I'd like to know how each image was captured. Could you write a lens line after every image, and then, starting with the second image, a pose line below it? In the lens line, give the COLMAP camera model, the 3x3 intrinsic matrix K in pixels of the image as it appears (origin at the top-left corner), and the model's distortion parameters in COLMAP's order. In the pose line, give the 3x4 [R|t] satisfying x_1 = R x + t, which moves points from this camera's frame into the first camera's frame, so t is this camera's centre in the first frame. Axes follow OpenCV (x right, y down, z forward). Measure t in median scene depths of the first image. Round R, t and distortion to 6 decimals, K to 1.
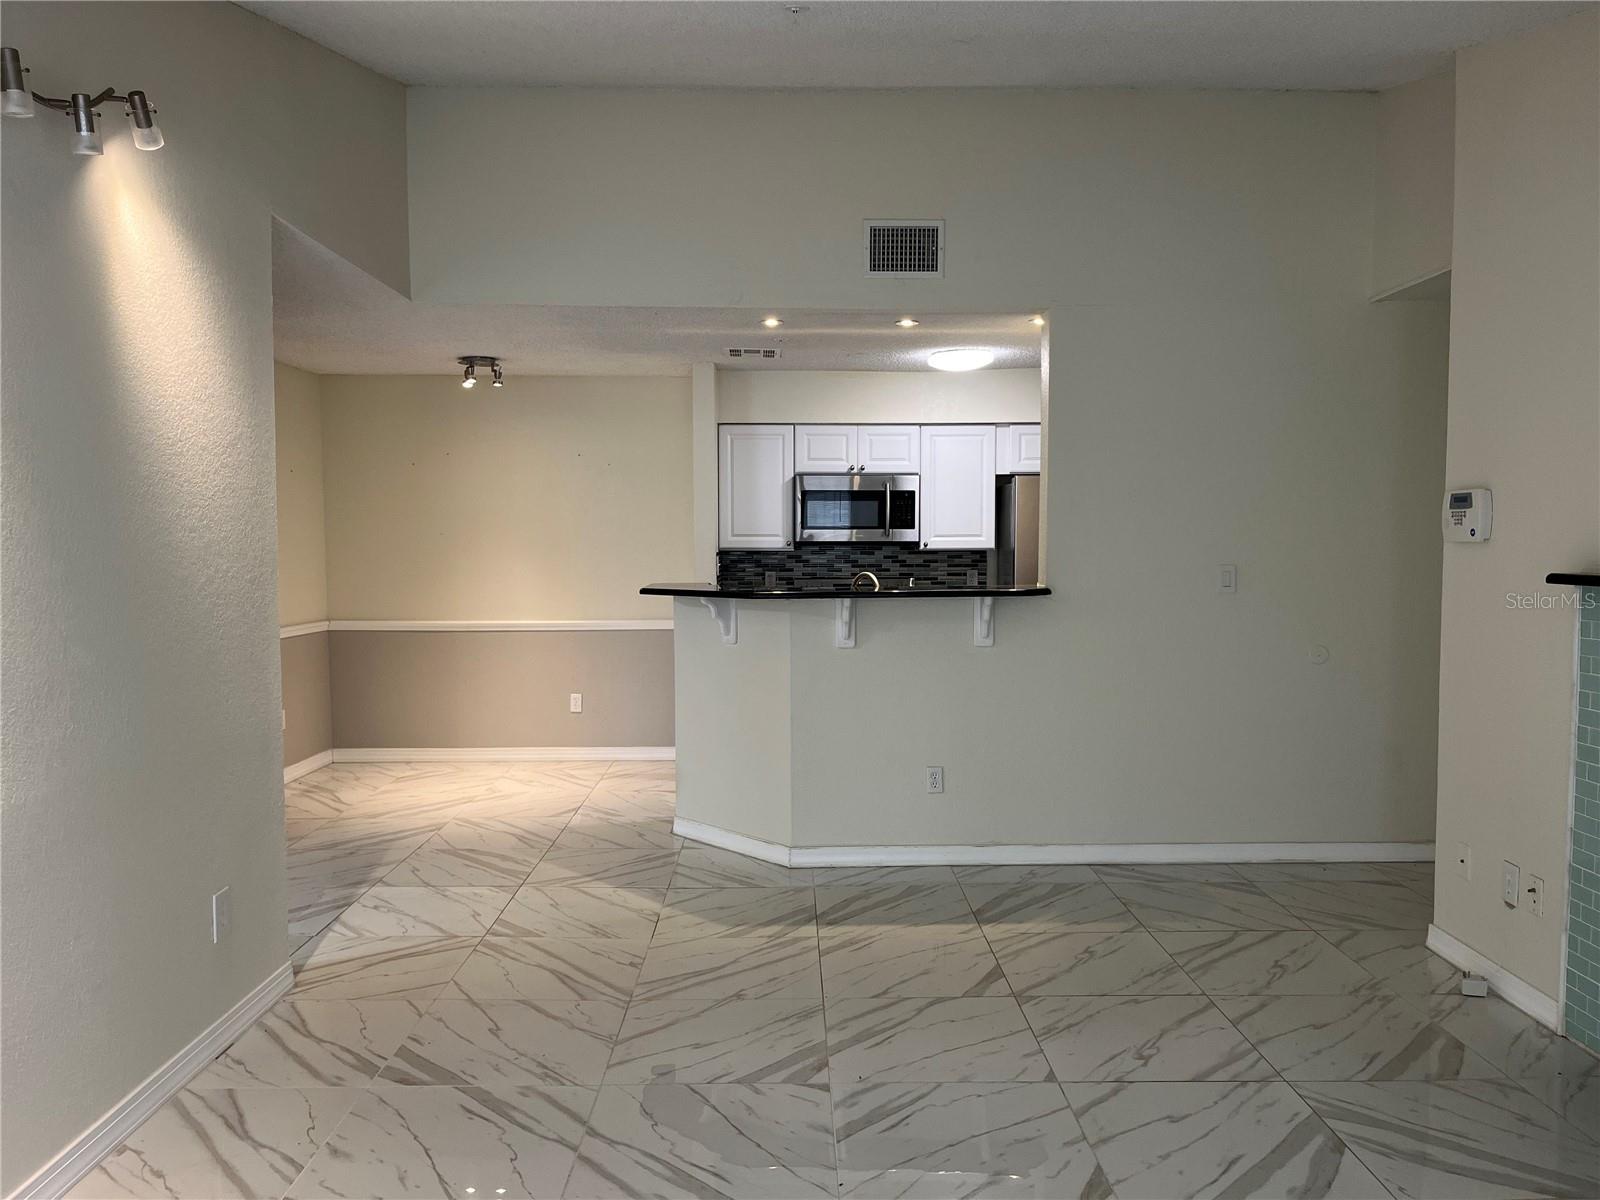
lens RADIAL K [[1216.8, 0, 806.8], [0, 1216.8, 610.1], [0, 0, 1]] dist [0.036197, -0.037483]
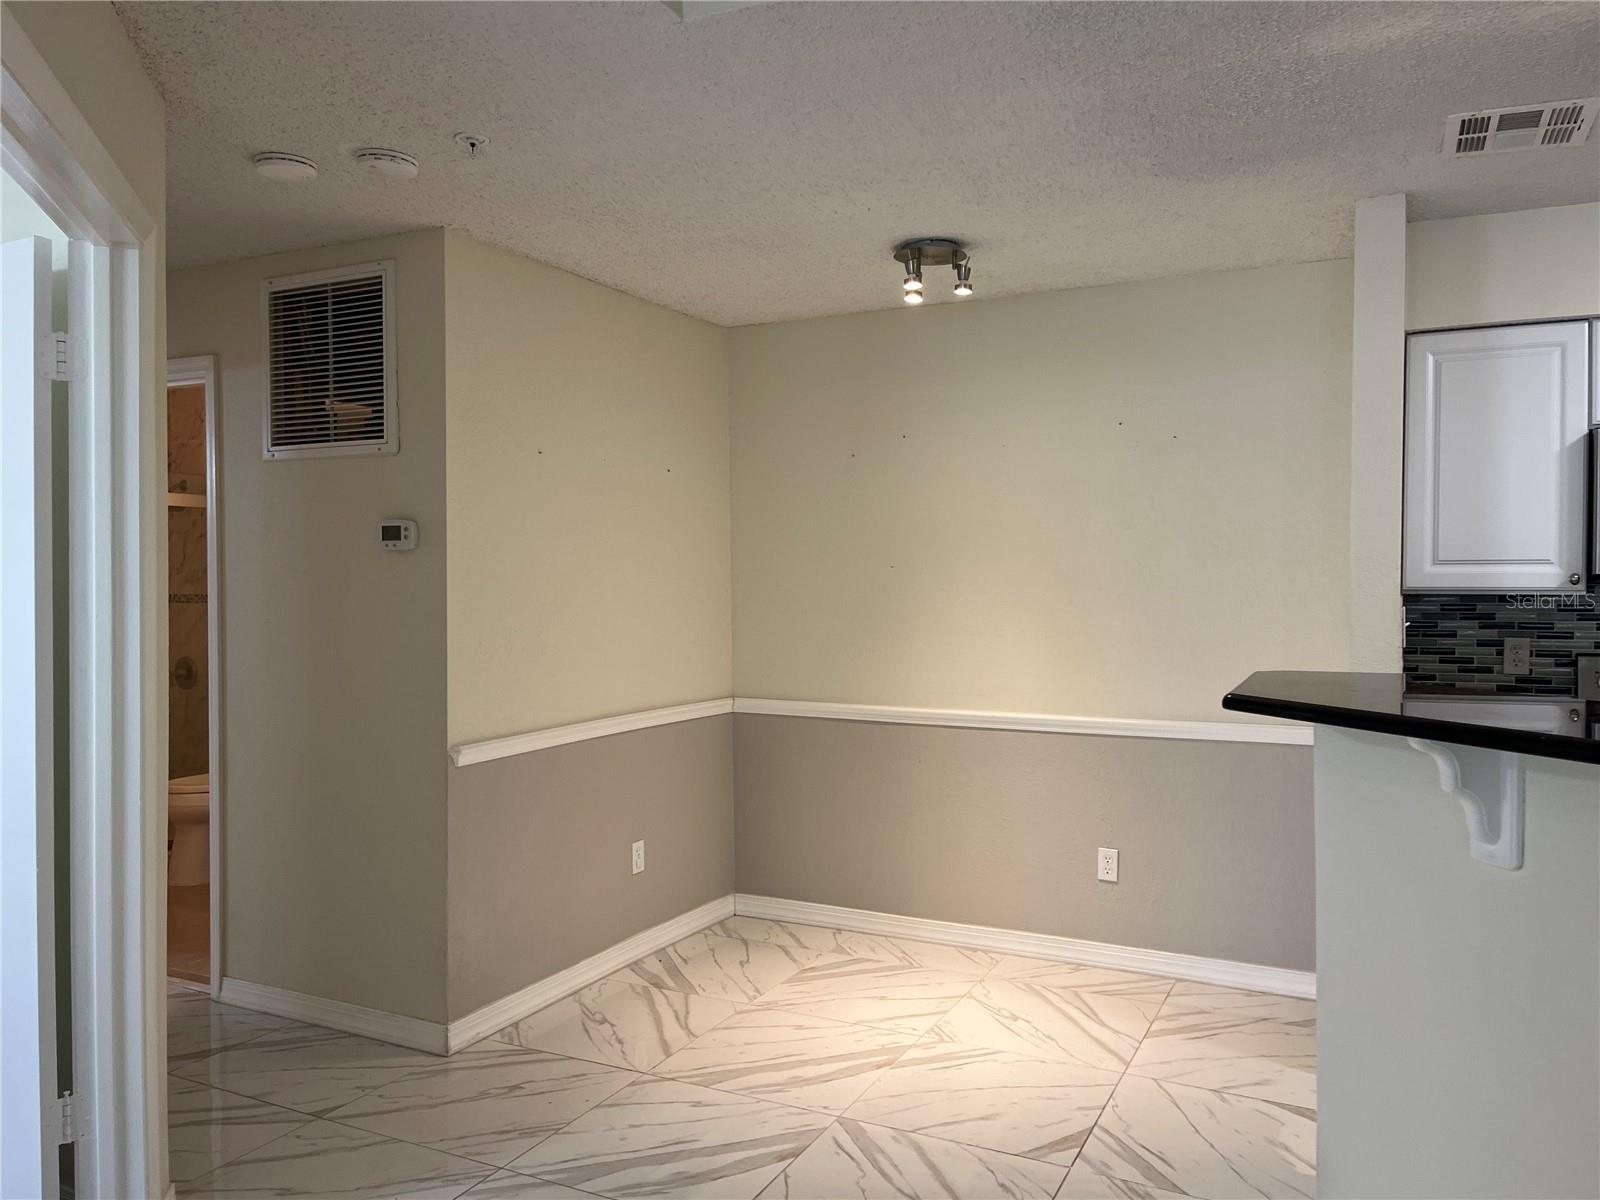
lens RADIAL K [[1216.8, 0, 800.5], [0, 1216.8, 607.7], [0, 0, 1]] dist [0.036197, -0.037483]
pose [[0.887098, 0.009708, -0.461479, -0.059817], [-0.025471, 0.999285, -0.027941, -0.023692], [0.460878, 0.036540, 0.886711, 0.455456]]
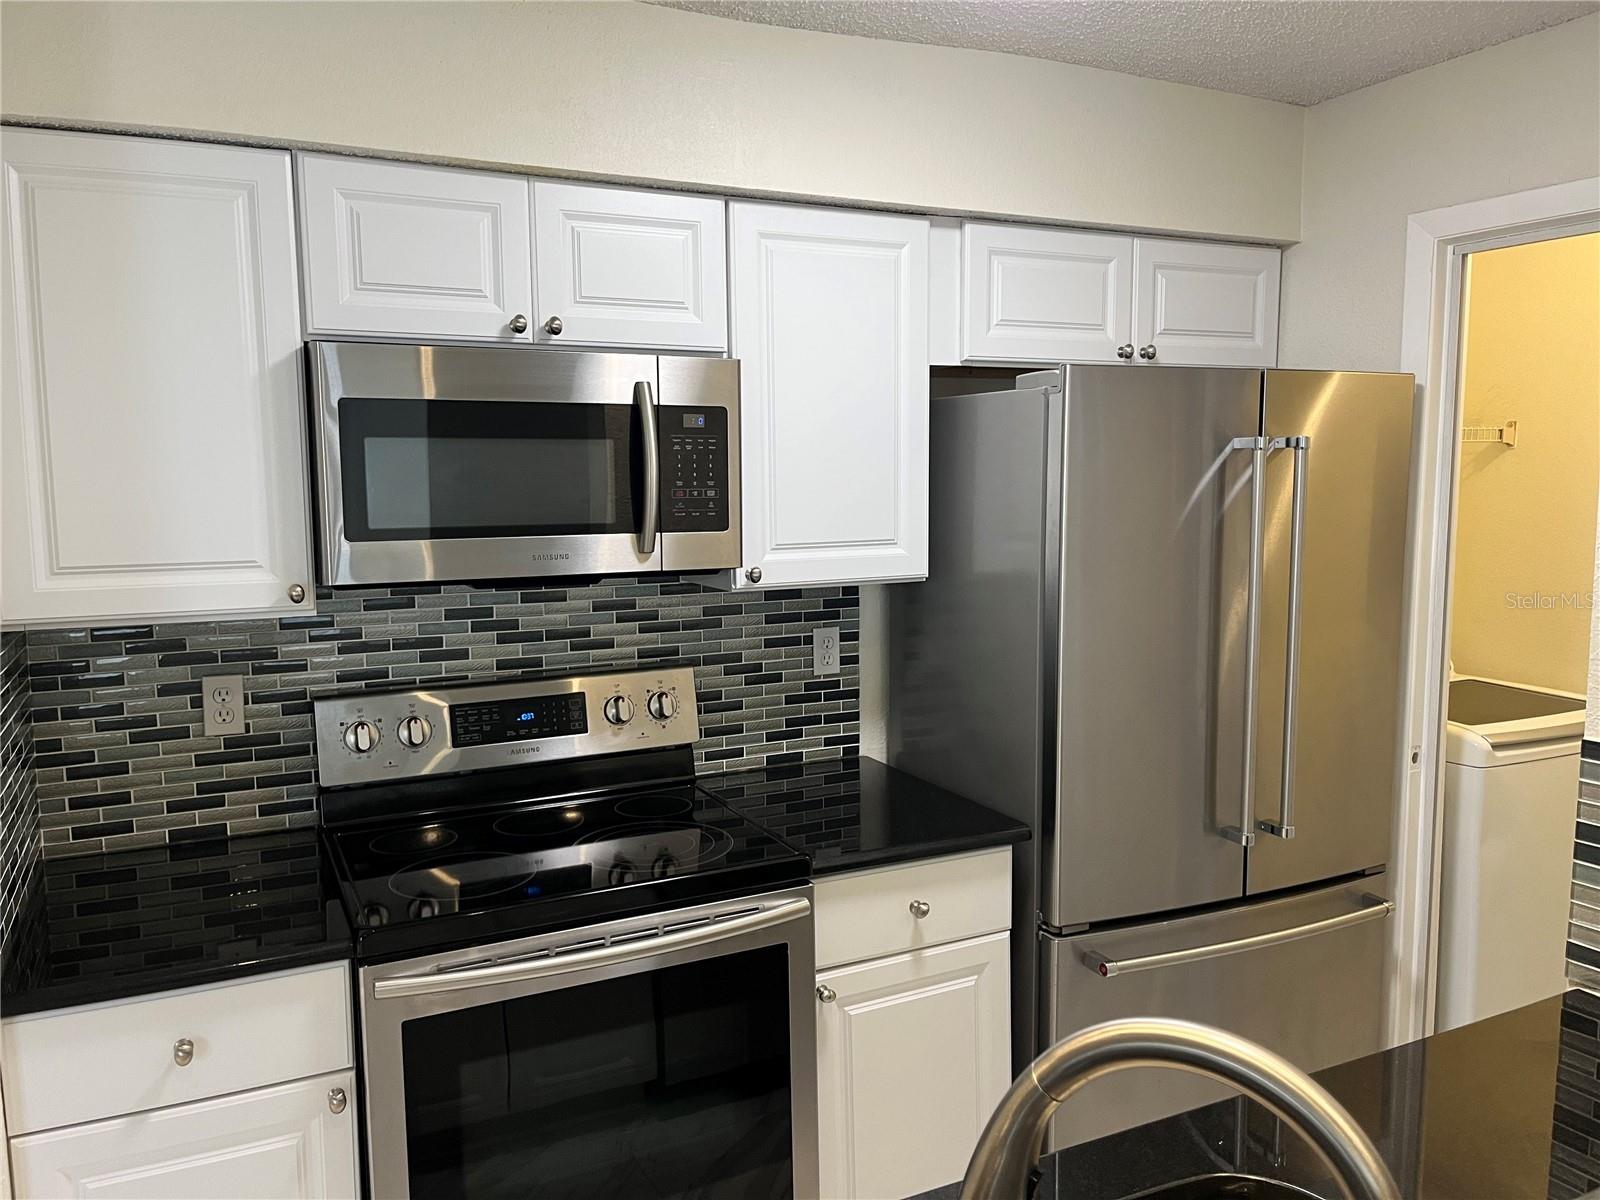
lens RADIAL K [[1216.8, 0, 796.8], [0, 1216.8, 605.1], [0, 0, 1]] dist [0.036197, -0.037483]
pose [[0.904493, -0.051721, 0.423340, -0.029751], [0.029847, 0.997862, 0.058142, -0.064415], [-0.425442, -0.039954, 0.904103, 0.700384]]
